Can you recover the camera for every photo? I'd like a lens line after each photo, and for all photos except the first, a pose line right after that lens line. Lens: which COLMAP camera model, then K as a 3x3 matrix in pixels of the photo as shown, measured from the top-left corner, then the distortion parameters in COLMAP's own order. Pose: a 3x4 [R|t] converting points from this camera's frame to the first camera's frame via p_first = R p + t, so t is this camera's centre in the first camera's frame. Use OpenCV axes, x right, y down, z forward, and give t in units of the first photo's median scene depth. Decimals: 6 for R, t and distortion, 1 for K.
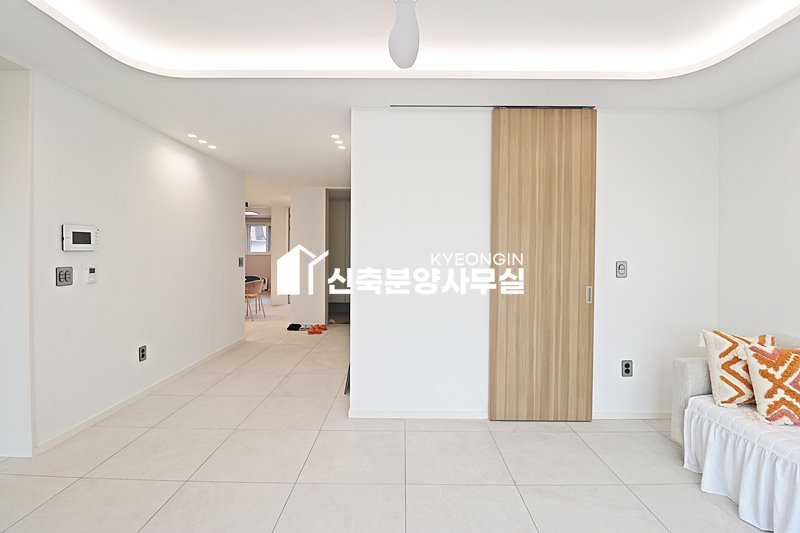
lens RADIAL K [[371.9, 0, 401.1], [0, 371.9, 259.8], [0, 0, 1]] dist [-0.006543, -0.008459]
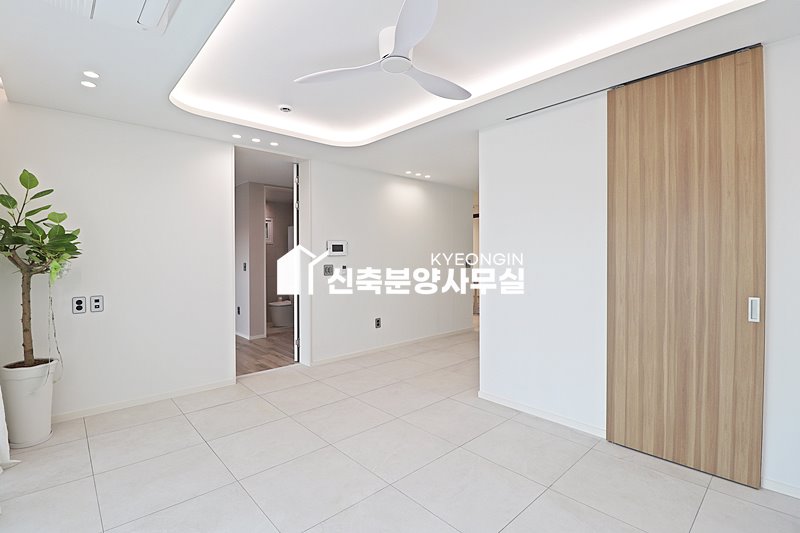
lens RADIAL K [[371.9, 0, 396.4], [0, 371.9, 261.2], [0, 0, 1]] dist [-0.006543, -0.008459]
pose [[0.677906, -0.000546, -0.735149, 0.558982], [-0.005058, 0.999973, -0.005407, 0.009138], [0.735132, 0.007384, 0.677884, 0.023982]]
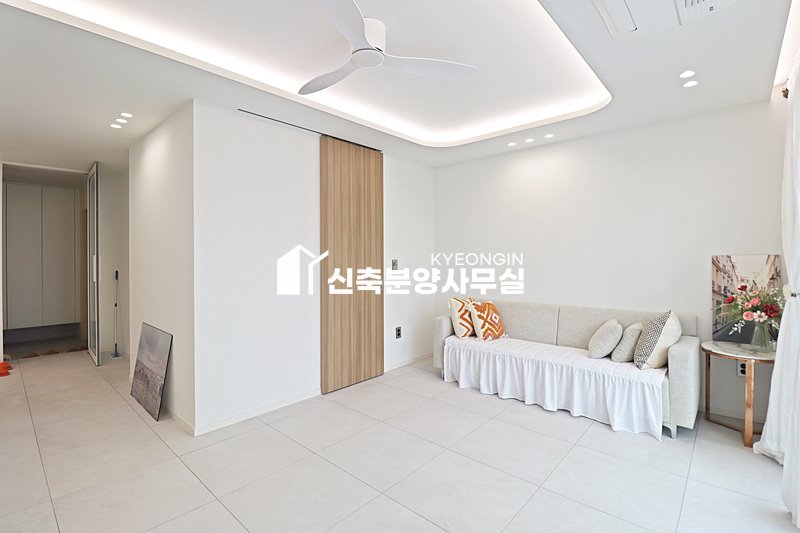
lens RADIAL K [[371.9, 0, 398.7], [0, 371.9, 255.6], [0, 0, 1]] dist [-0.006543, -0.008459]
pose [[0.666021, -0.009174, 0.745877, -0.498819], [0.022731, 0.999710, -0.008002, 0.000049], [-0.745587, 0.022284, 0.666036, 0.011438]]
